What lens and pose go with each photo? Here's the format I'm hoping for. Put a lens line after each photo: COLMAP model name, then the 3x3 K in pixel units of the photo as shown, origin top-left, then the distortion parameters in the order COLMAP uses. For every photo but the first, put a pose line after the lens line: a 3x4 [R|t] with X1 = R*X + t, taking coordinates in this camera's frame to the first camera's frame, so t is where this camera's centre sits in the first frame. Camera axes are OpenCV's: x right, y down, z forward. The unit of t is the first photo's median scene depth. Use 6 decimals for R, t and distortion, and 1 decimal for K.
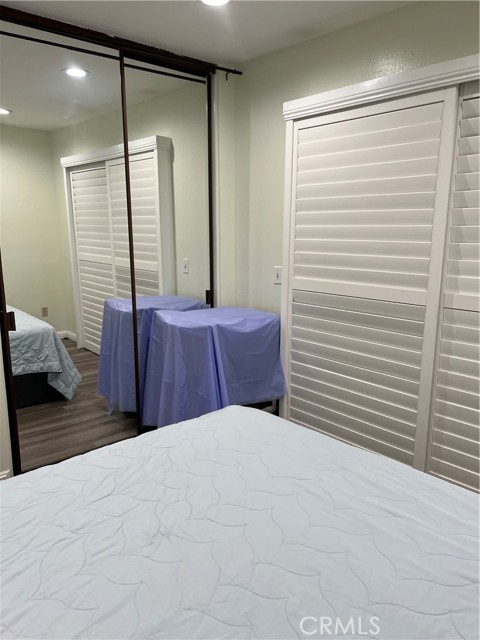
lens RADIAL K [[482.0, 0, 239.3], [0, 482.0, 319.6], [0, 0, 1]] dist [0.065421, -0.070670]
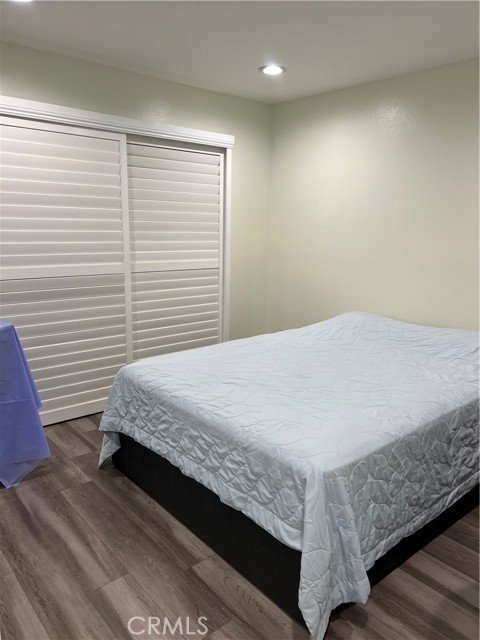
lens RADIAL K [[482.0, 0, 243.1], [0, 482.0, 321.1], [0, 0, 1]] dist [0.065421, -0.070670]
pose [[-0.003004, -0.195872, 0.980625, -1.156286], [0.177394, 0.964972, 0.193289, -0.113031], [-0.984135, 0.174537, 0.031848, 0.623612]]
